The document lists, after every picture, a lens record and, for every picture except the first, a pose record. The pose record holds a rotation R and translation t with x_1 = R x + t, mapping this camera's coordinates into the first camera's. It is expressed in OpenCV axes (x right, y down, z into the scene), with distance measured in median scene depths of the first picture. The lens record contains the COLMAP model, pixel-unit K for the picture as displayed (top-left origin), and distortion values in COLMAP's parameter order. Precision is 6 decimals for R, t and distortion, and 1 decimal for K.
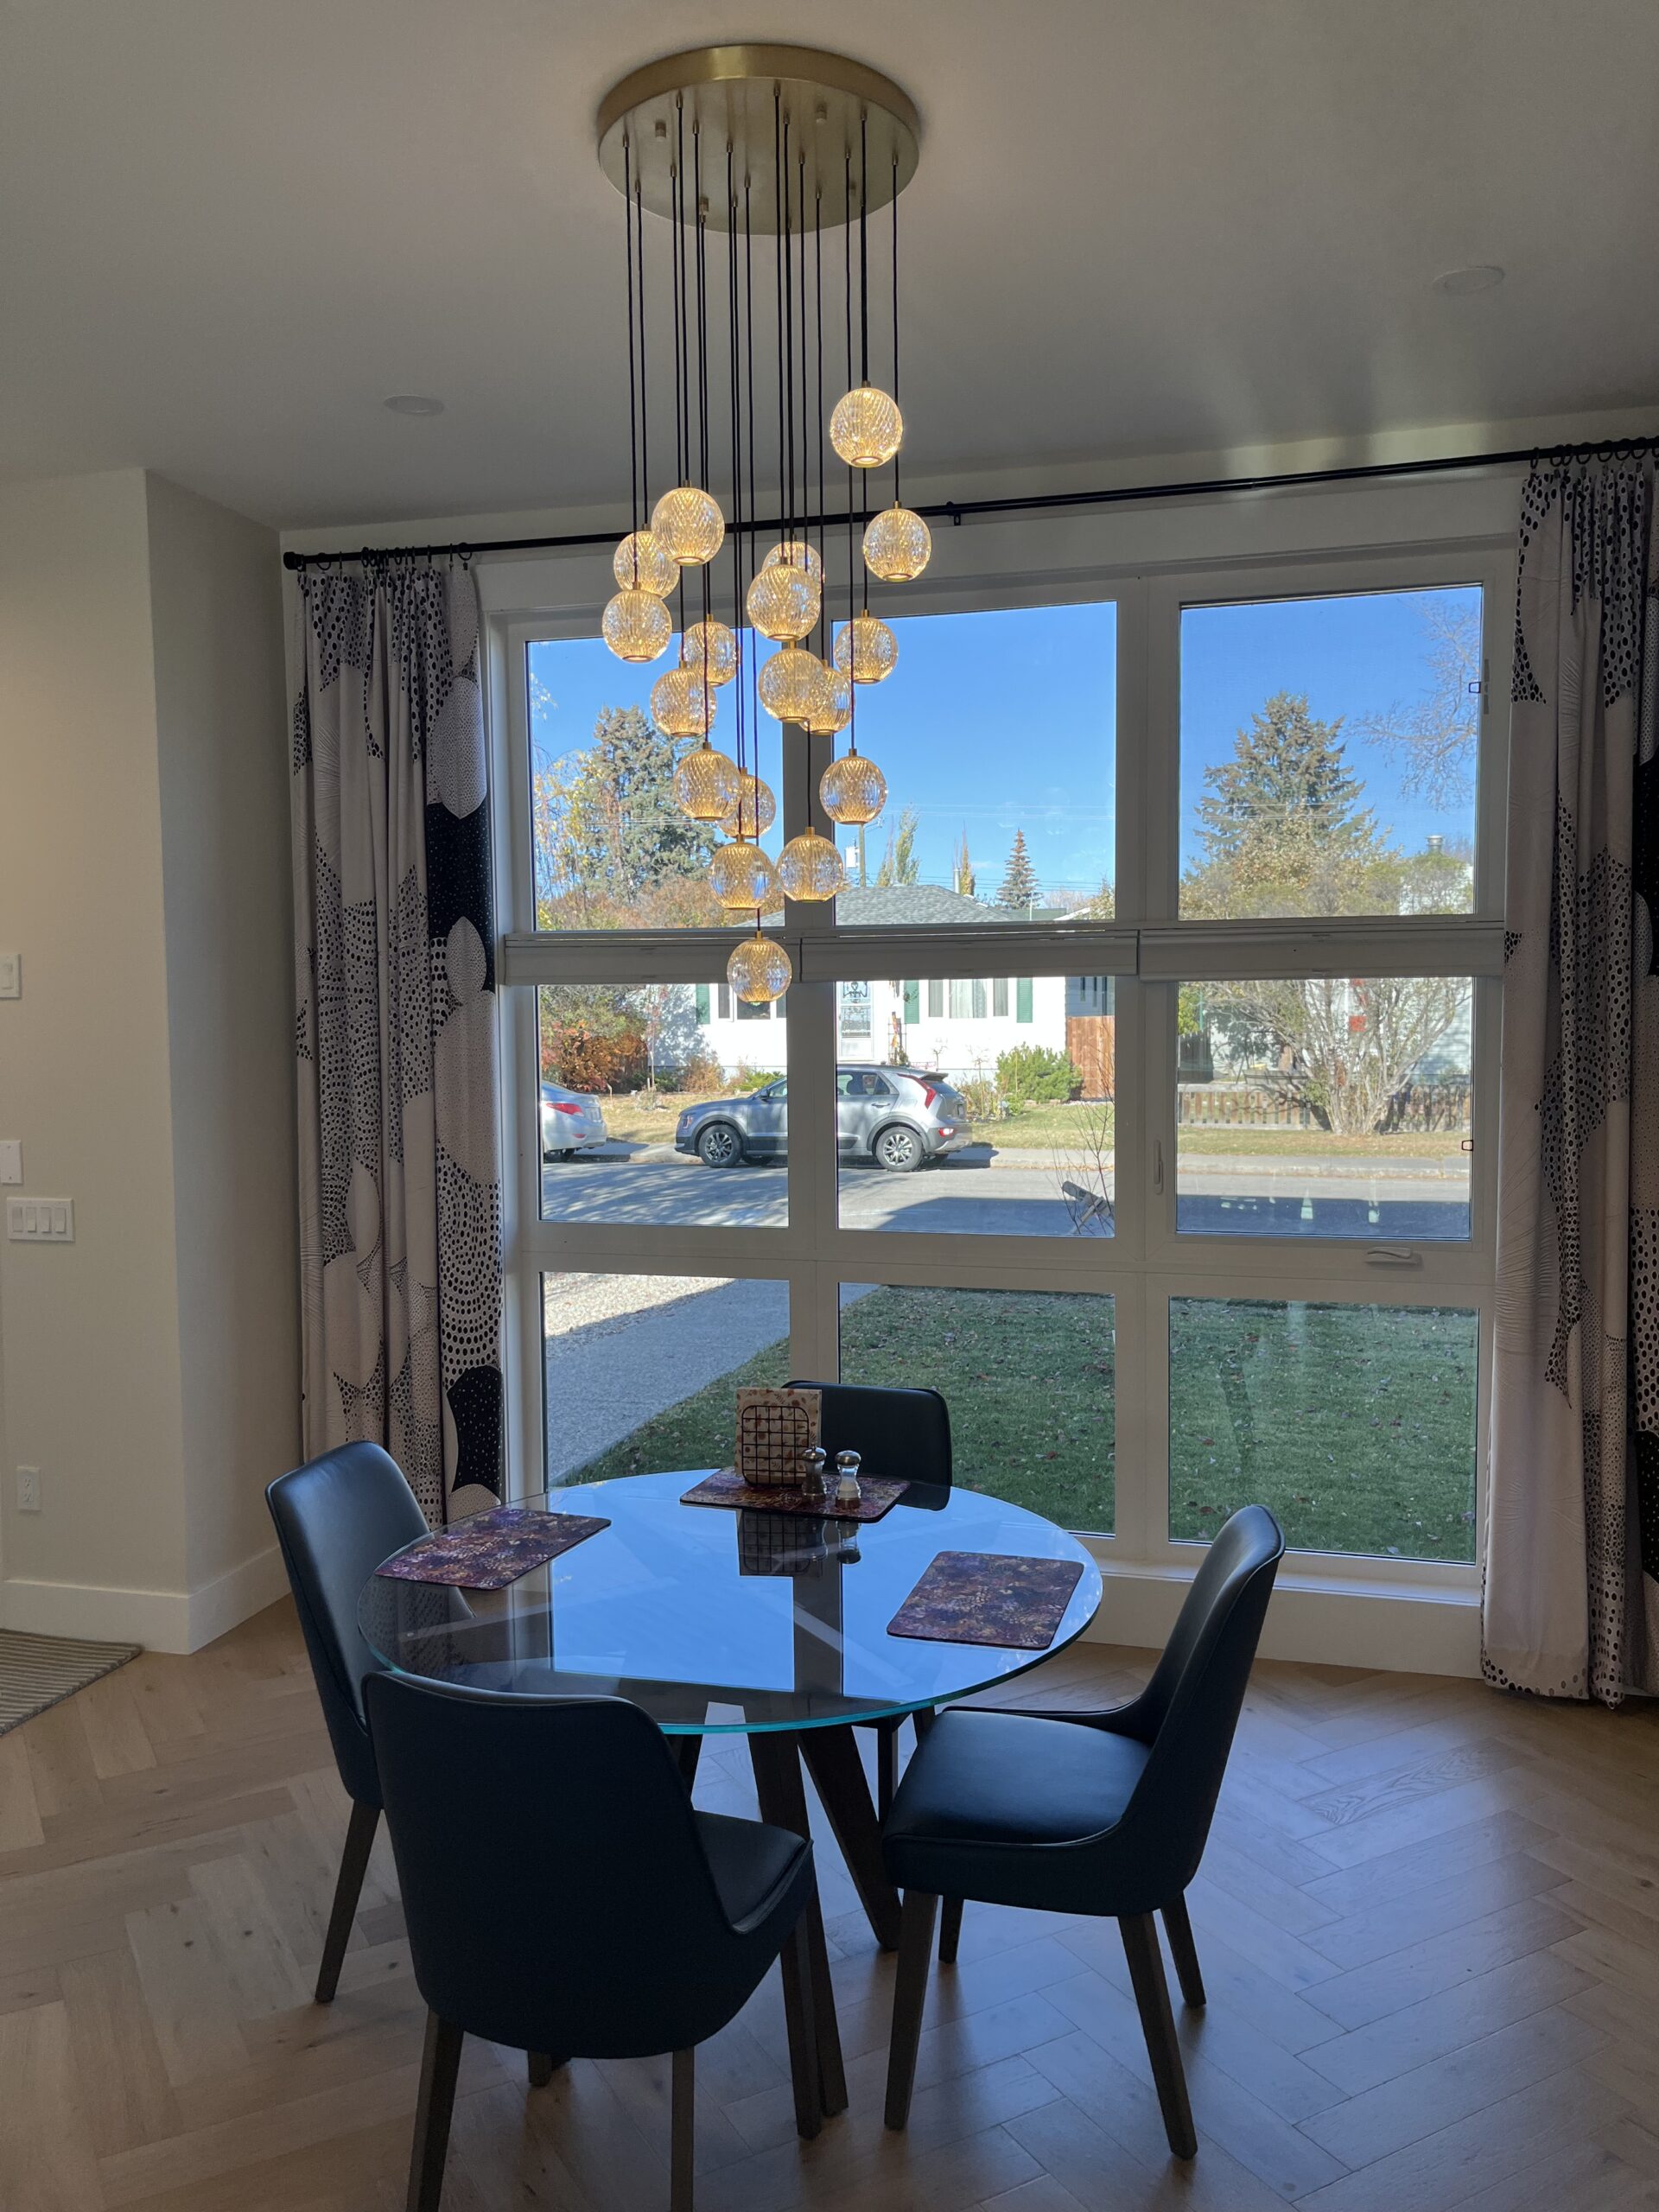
lens RADIAL K [[1718.6, 0, 829.5], [0, 1718.6, 1106.0], [0, 0, 1]] dist [0.102481, -0.168937]
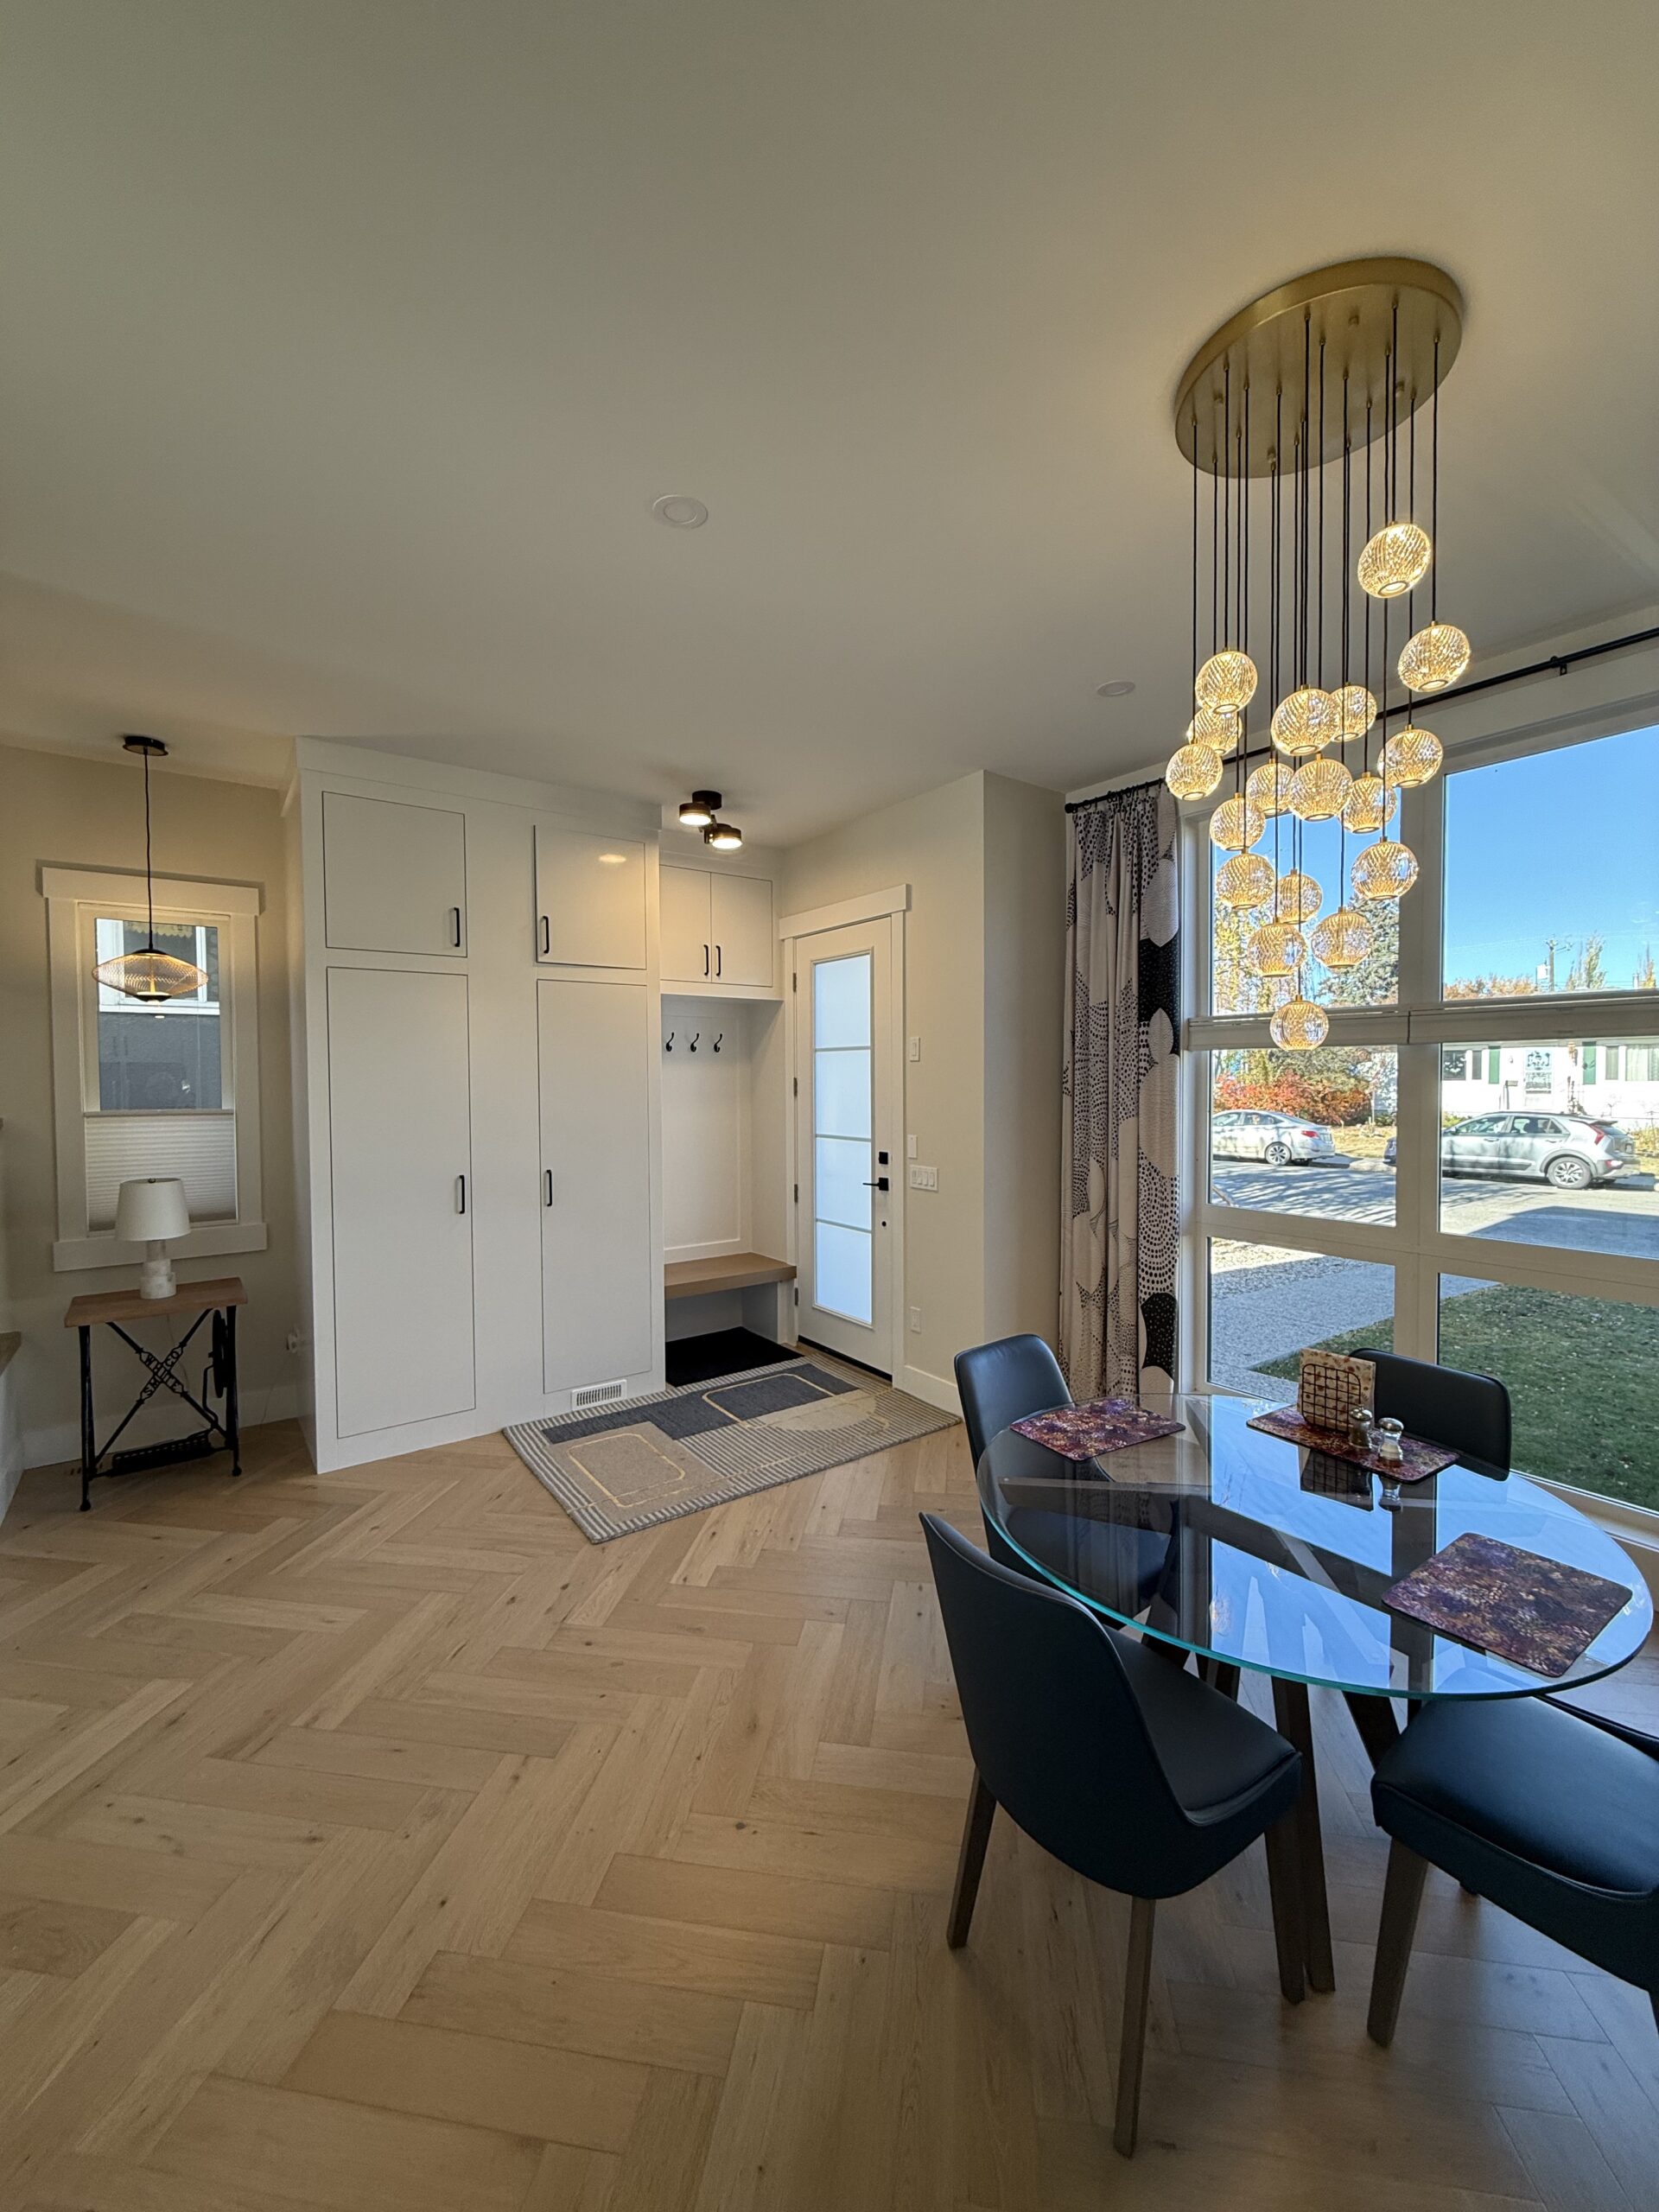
lens RADIAL K [[884.9, 0, 830.1], [0, 884.9, 1100.0], [0, 0, 1]] dist [0.000737, -0.000158]
pose [[0.781607, 0.021505, -0.623400, 0.060315], [-0.039463, 0.999108, -0.015011, -0.000780], [0.622522, 0.036334, 0.781759, 0.176525]]
